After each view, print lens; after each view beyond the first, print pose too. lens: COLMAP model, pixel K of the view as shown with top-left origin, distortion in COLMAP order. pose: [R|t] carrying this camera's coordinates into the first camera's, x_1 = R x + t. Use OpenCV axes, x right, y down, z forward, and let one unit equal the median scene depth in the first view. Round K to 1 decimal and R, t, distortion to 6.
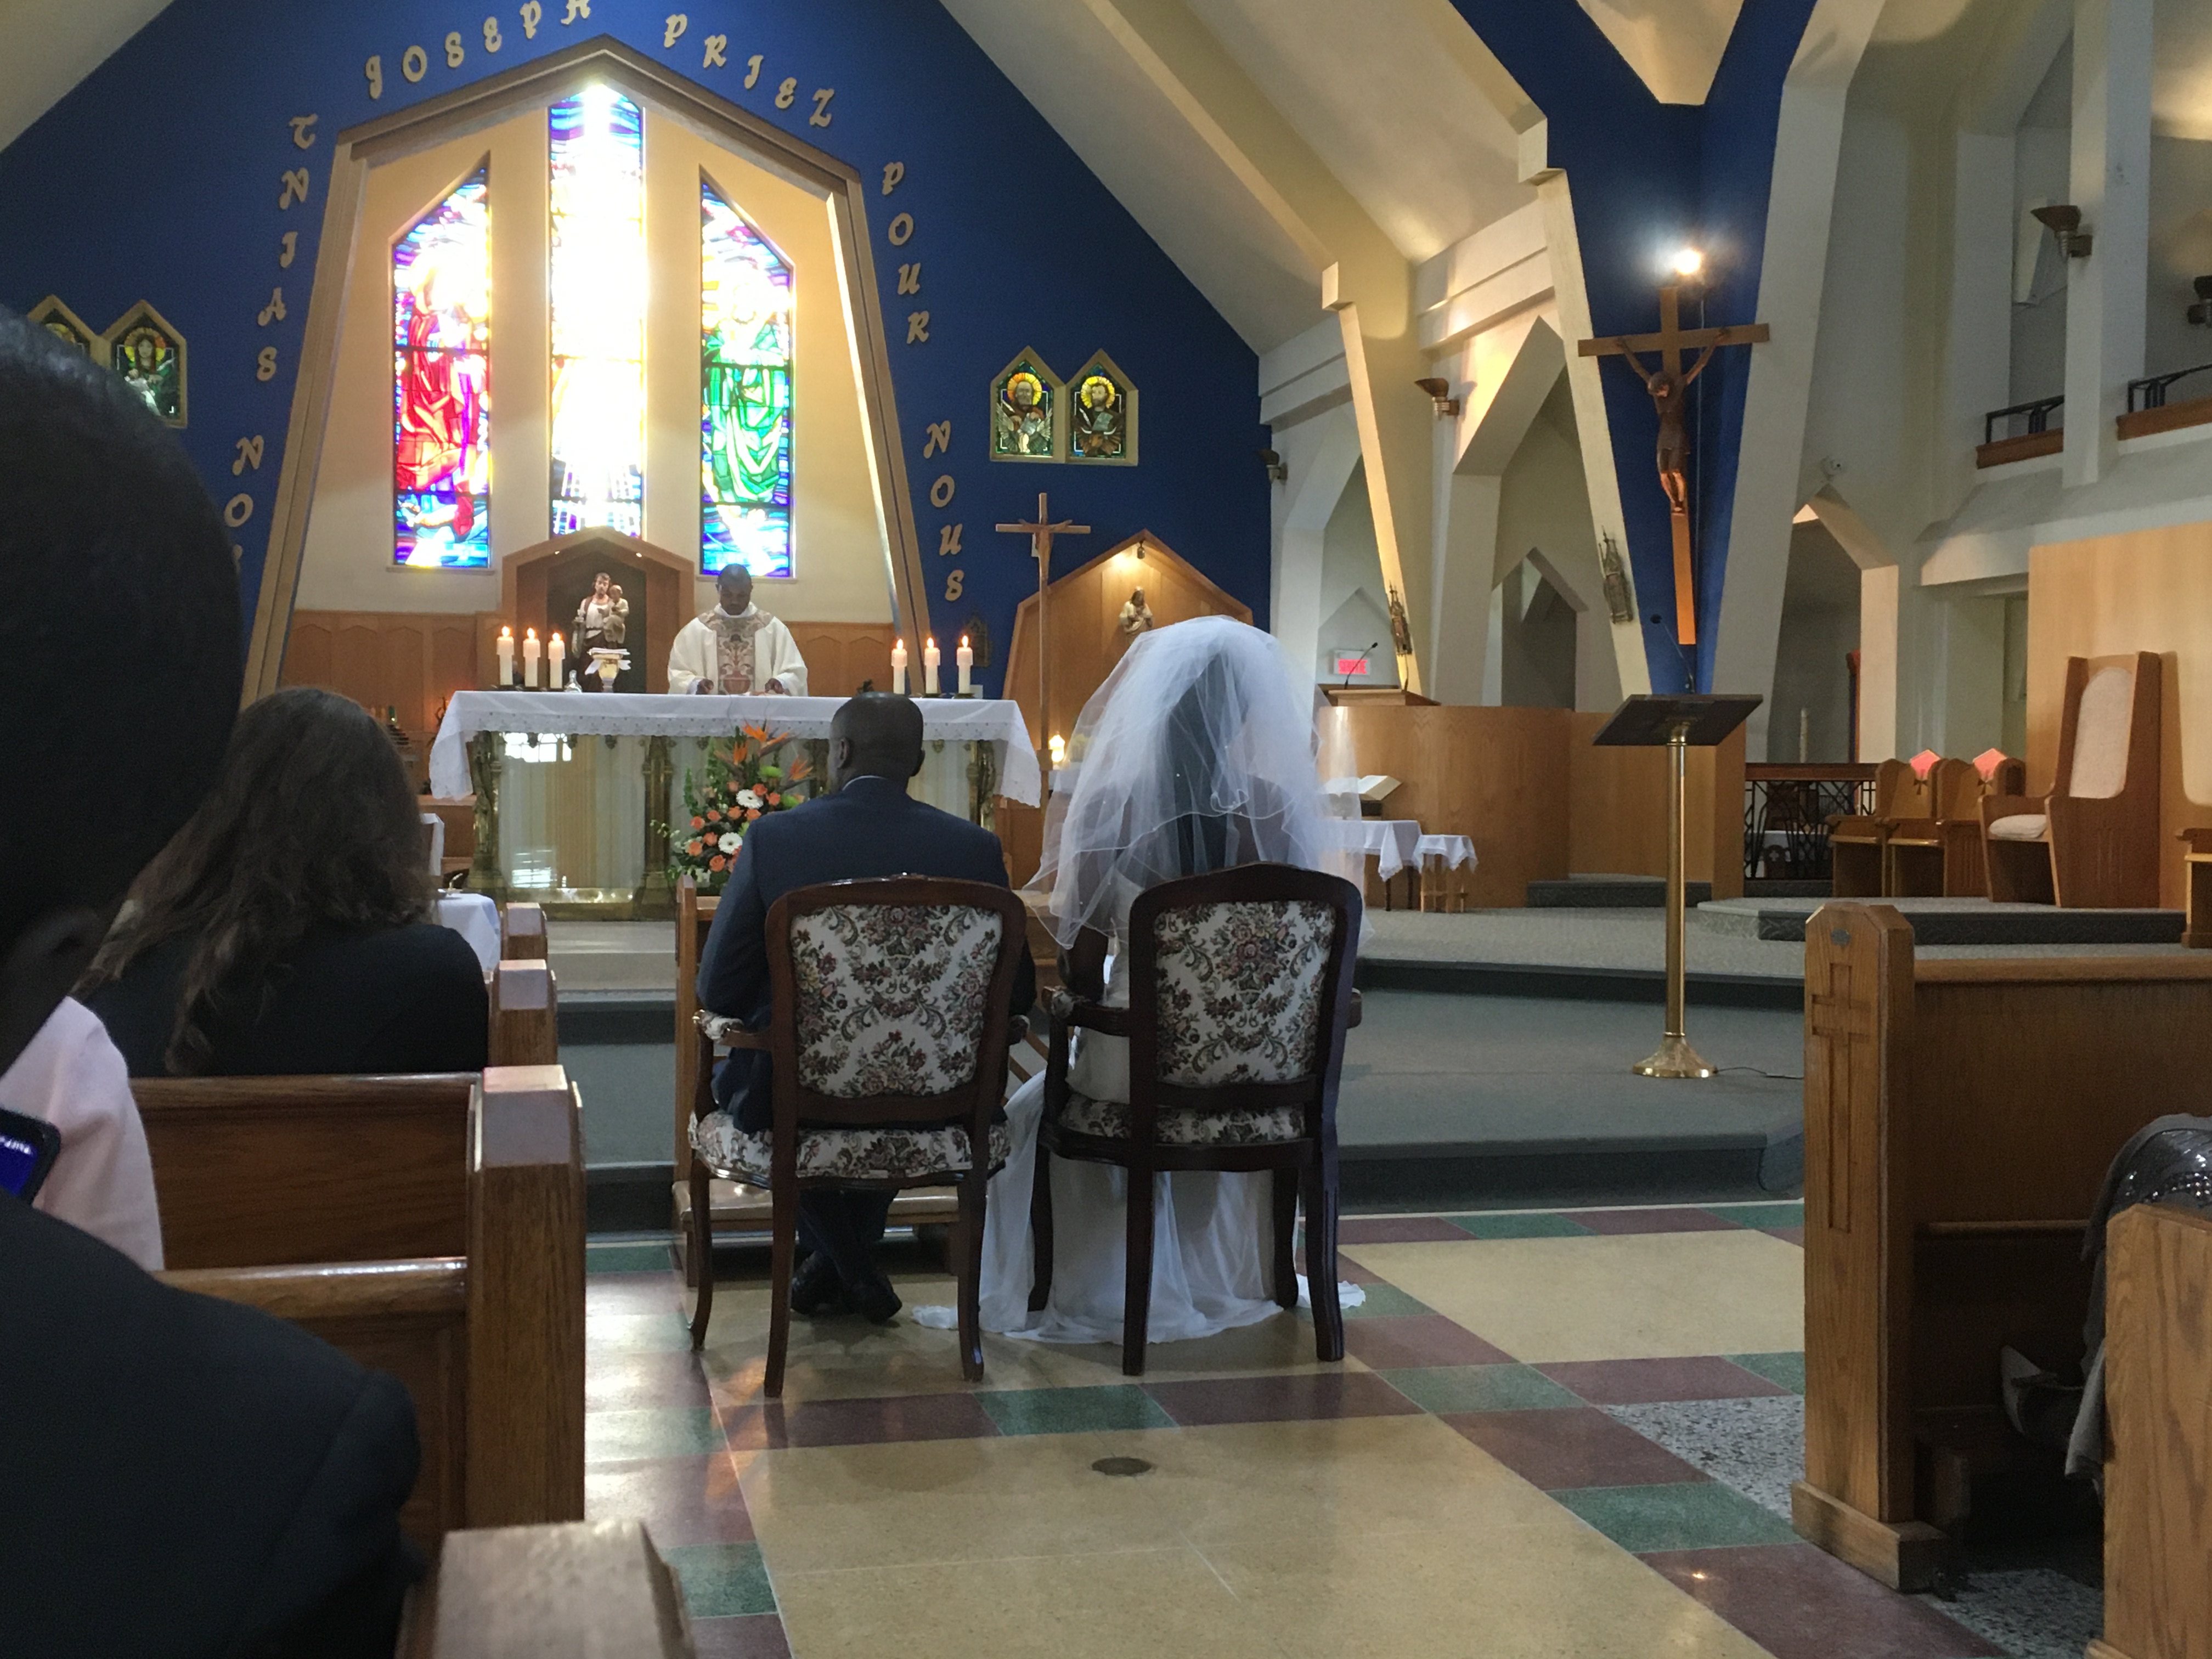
lens RADIAL K [[2425.3, 0, 1096.1], [0, 2425.3, 836.0], [0, 0, 1]] dist [0.051480, -0.025751]
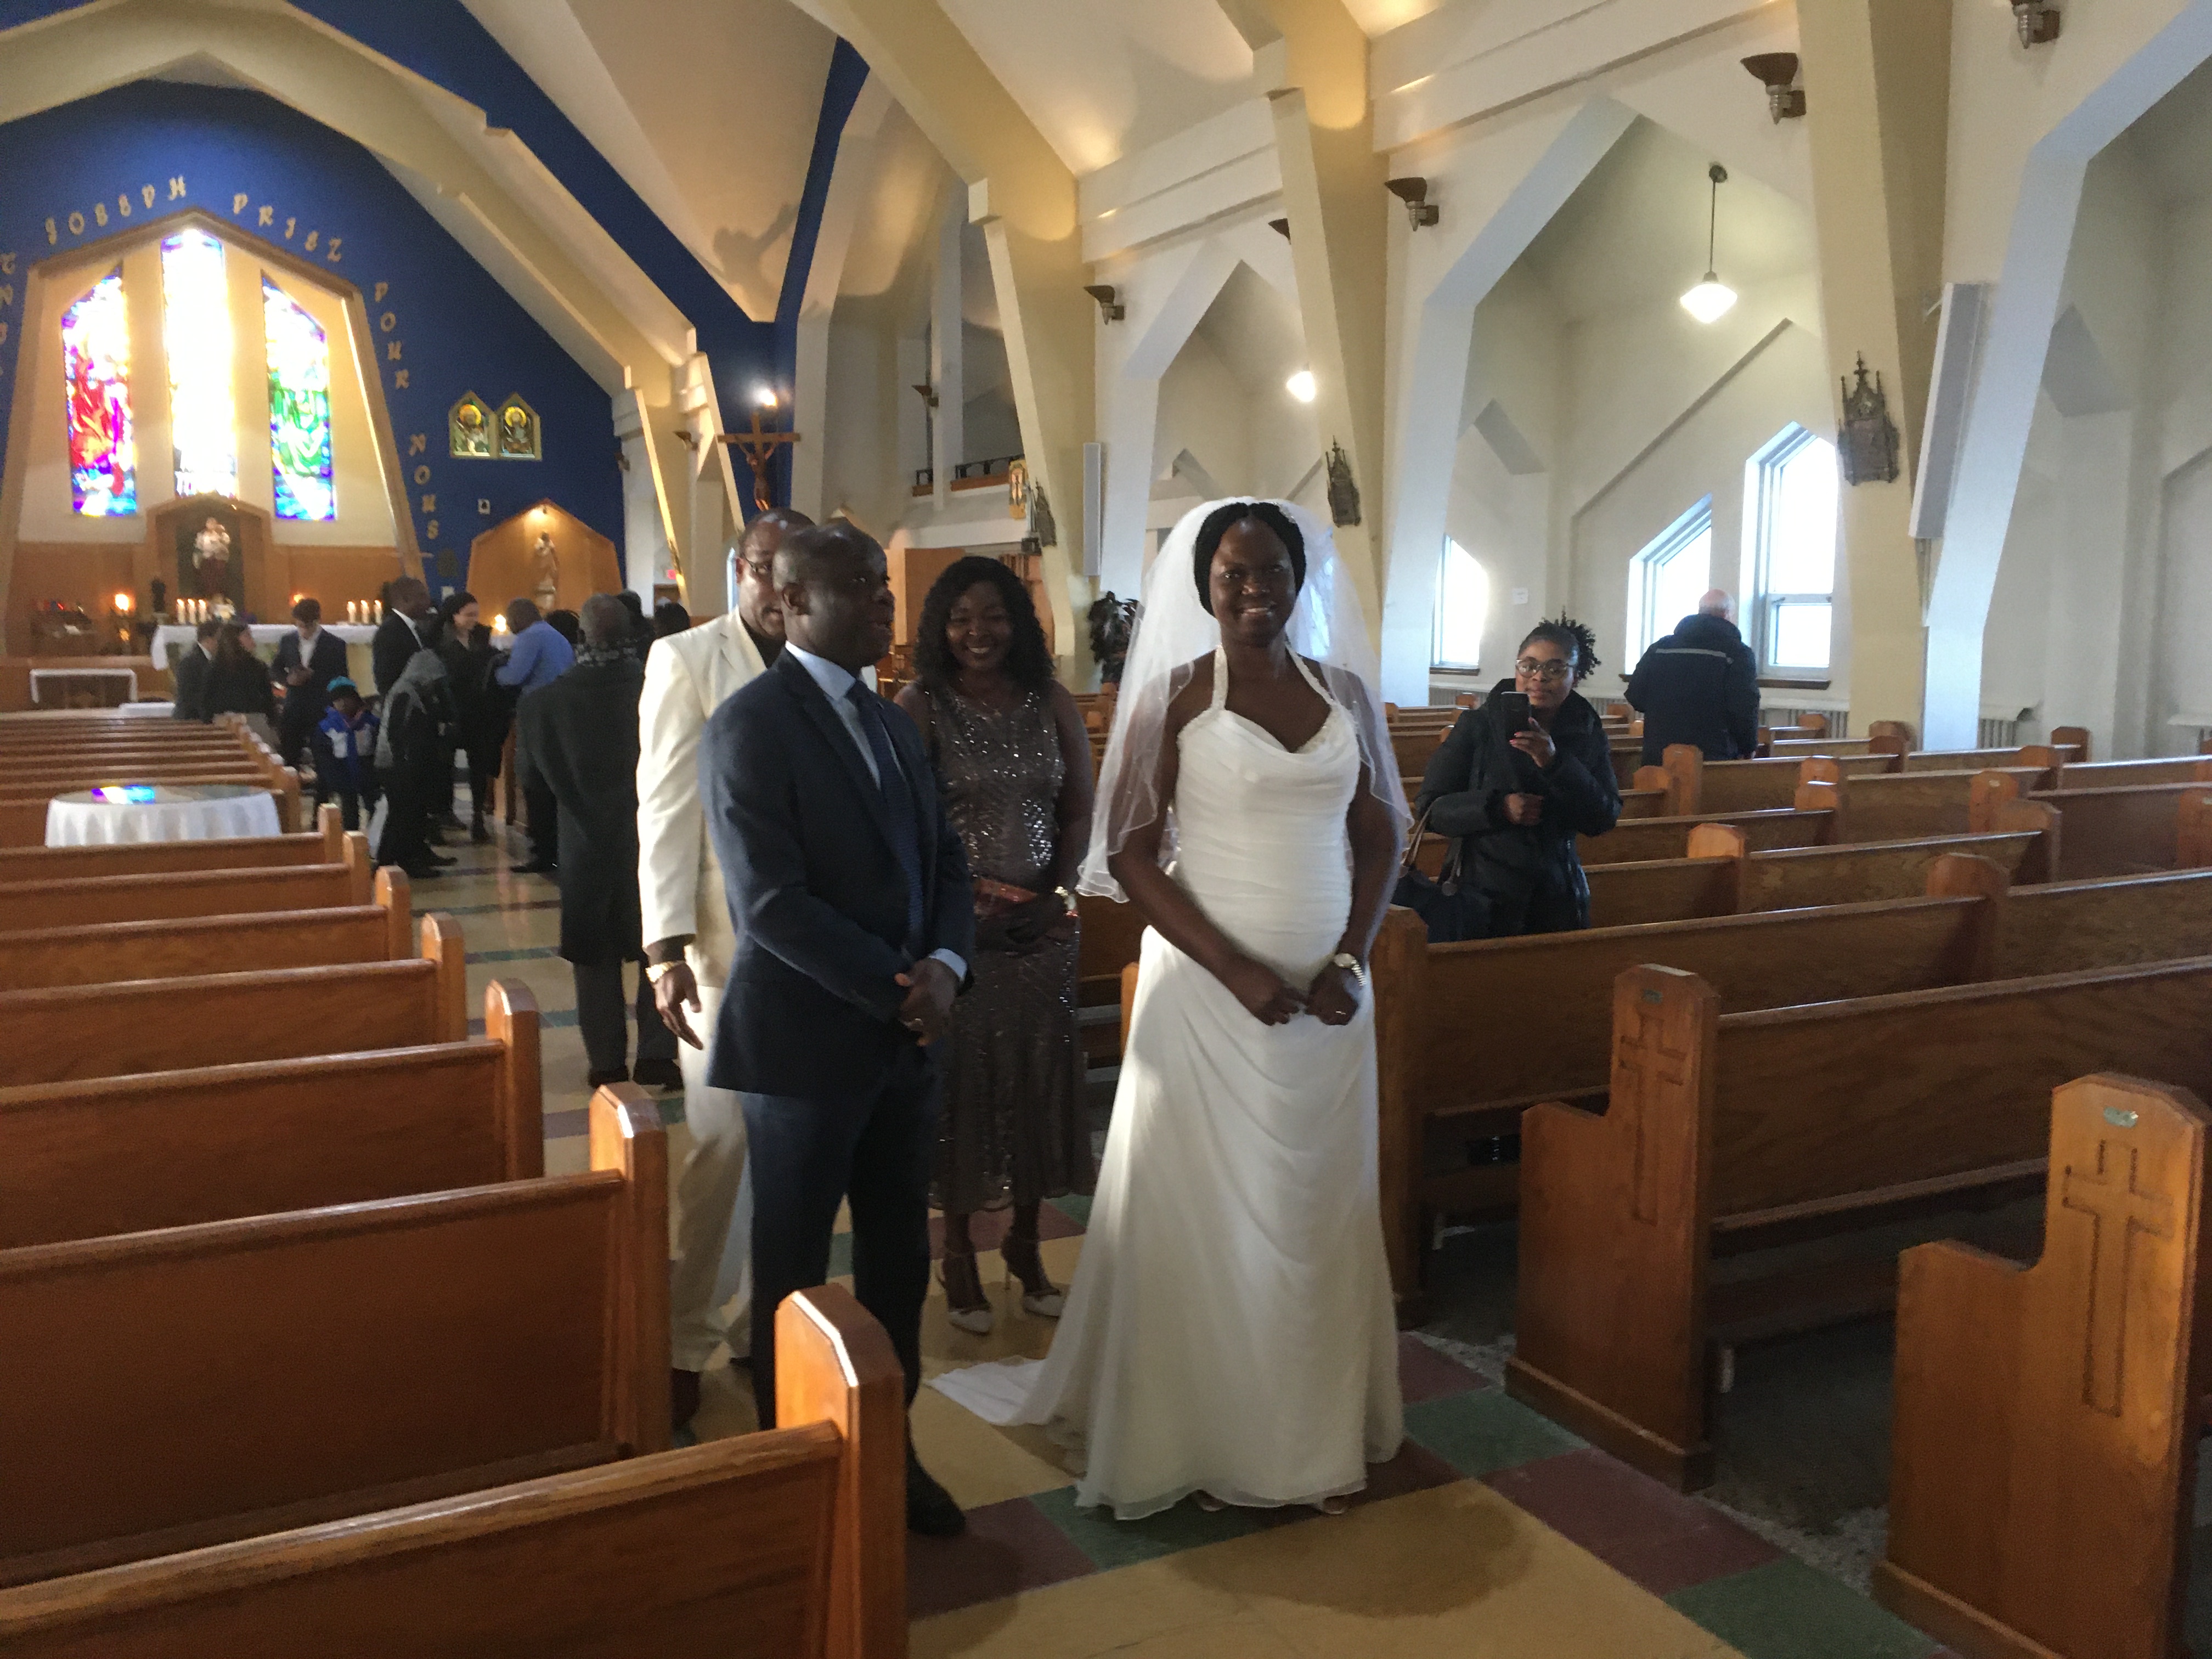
lens RADIAL K [[1871.6, 0, 1108.5], [0, 1871.6, 833.7], [0, 0, 1]] dist [0.068290, -0.099537]
pose [[0.971134, -0.037359, 0.235591, 0.134486], [0.015598, 0.995491, 0.093566, -0.007742], [-0.238024, -0.087190, 0.967338, -0.700702]]
